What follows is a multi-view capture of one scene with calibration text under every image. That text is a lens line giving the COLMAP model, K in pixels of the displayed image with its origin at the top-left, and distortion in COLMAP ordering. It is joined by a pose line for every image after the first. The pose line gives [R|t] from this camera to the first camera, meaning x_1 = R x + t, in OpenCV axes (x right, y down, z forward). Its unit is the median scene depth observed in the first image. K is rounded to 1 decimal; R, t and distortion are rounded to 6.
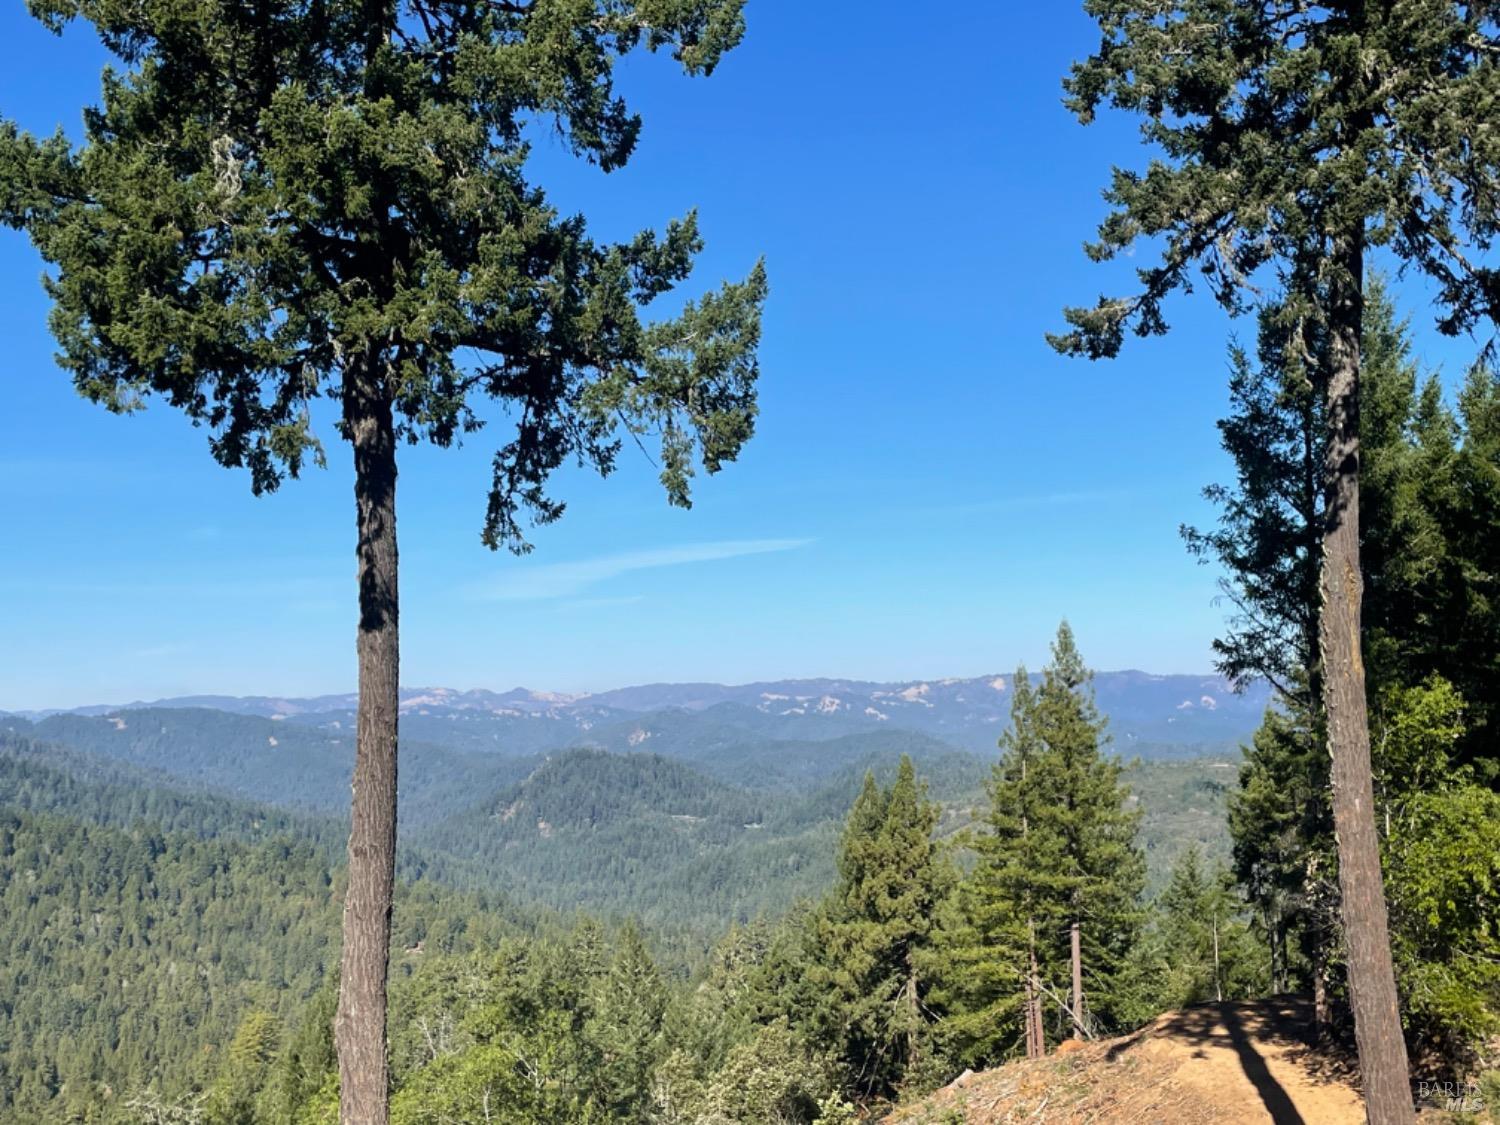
lens RADIAL K [[1783.1, 0, 754.5], [0, 1783.1, 561.2], [0, 0, 1]] dist [0.046755, 0.000000]
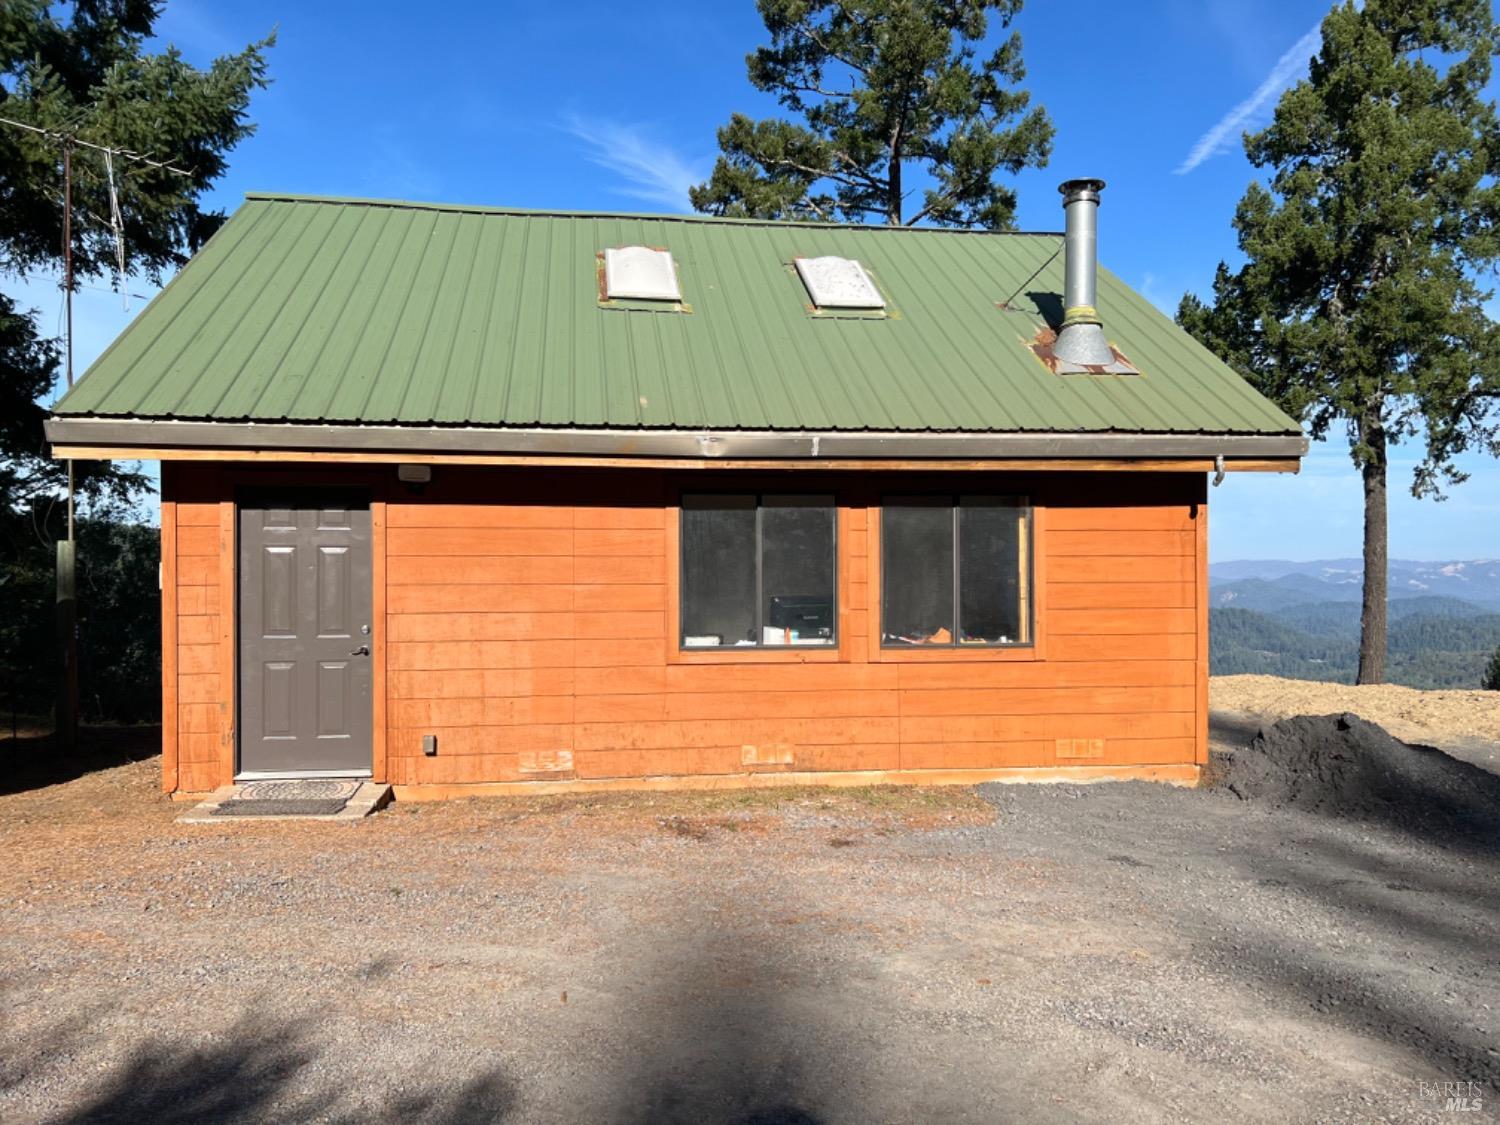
lens RADIAL K [[1132.1, 0, 743.2], [0, 1132.1, 566.9], [0, 0, 1]] dist [0.030328, -0.015688]
pose [[0.893108, 0.020654, -0.449369, -0.229026], [0.014667, 0.997077, 0.074979, -0.033889], [0.449604, -0.073555, 0.890194, -0.358063]]
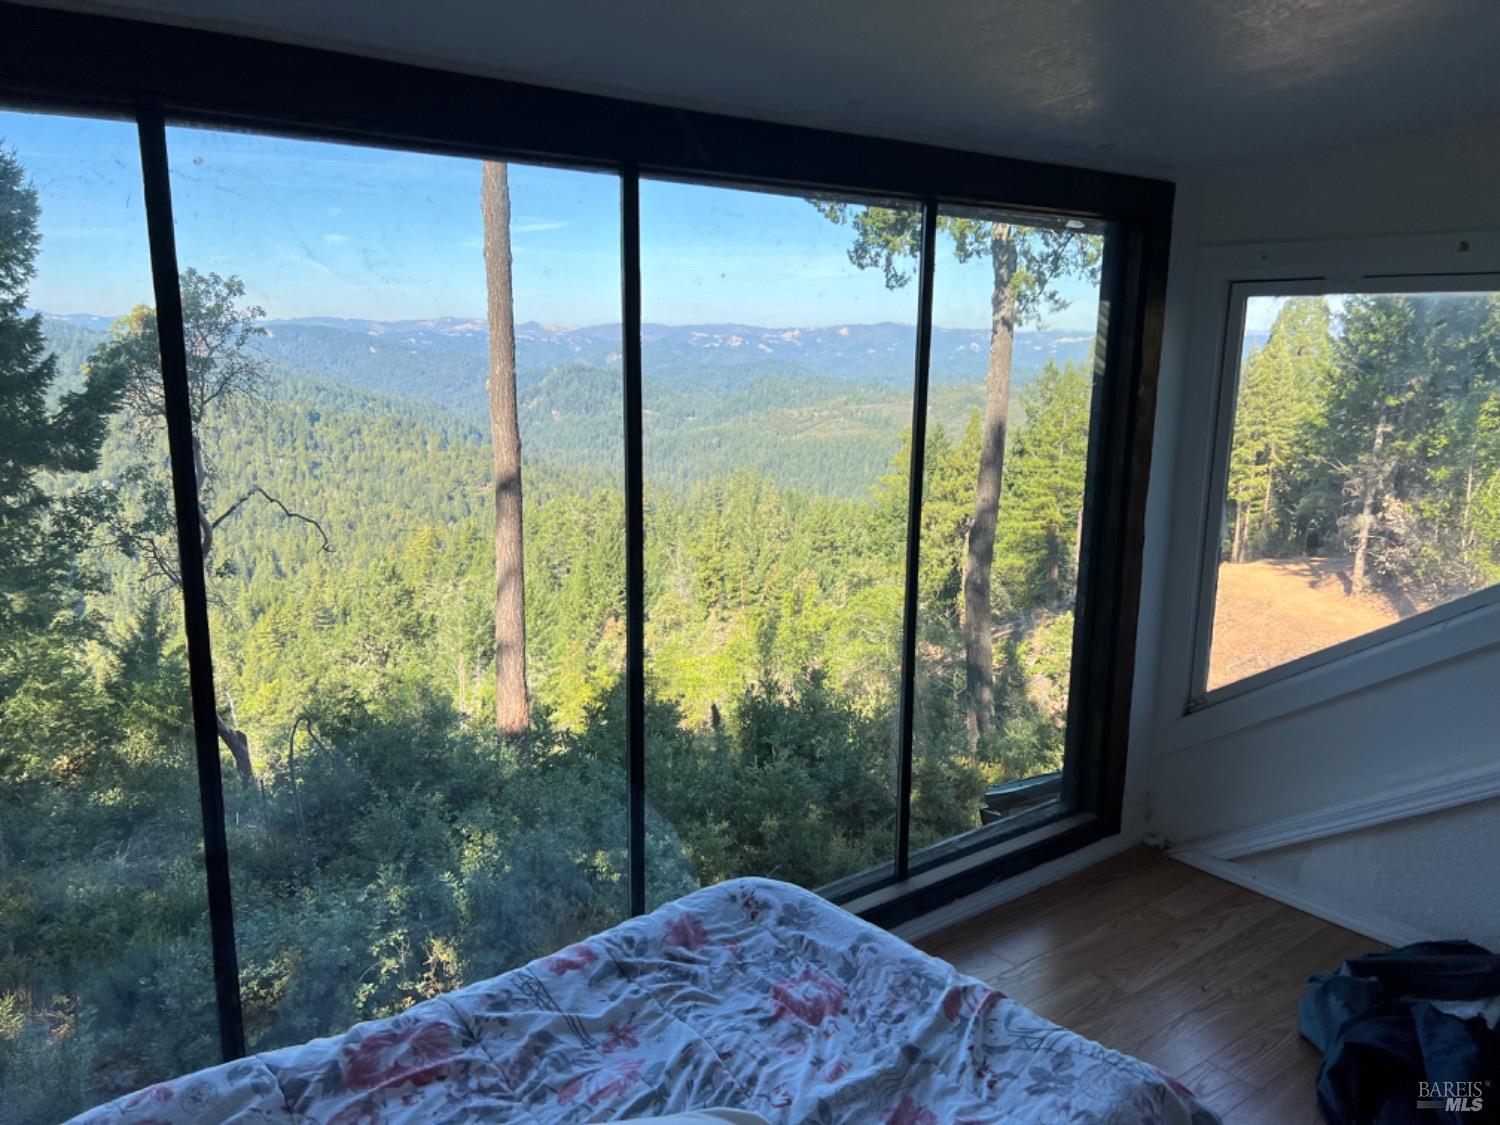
lens RADIAL K [[1132.1, 0, 744.2], [0, 1132.1, 565.8], [0, 0, 1]] dist [0.030328, -0.015688]
pose [[0.997983, 0.029365, 0.056285, -0.457406], [-0.043622, 0.961332, 0.271914, -0.068682], [-0.046124, -0.273821, 0.960674, -0.128708]]
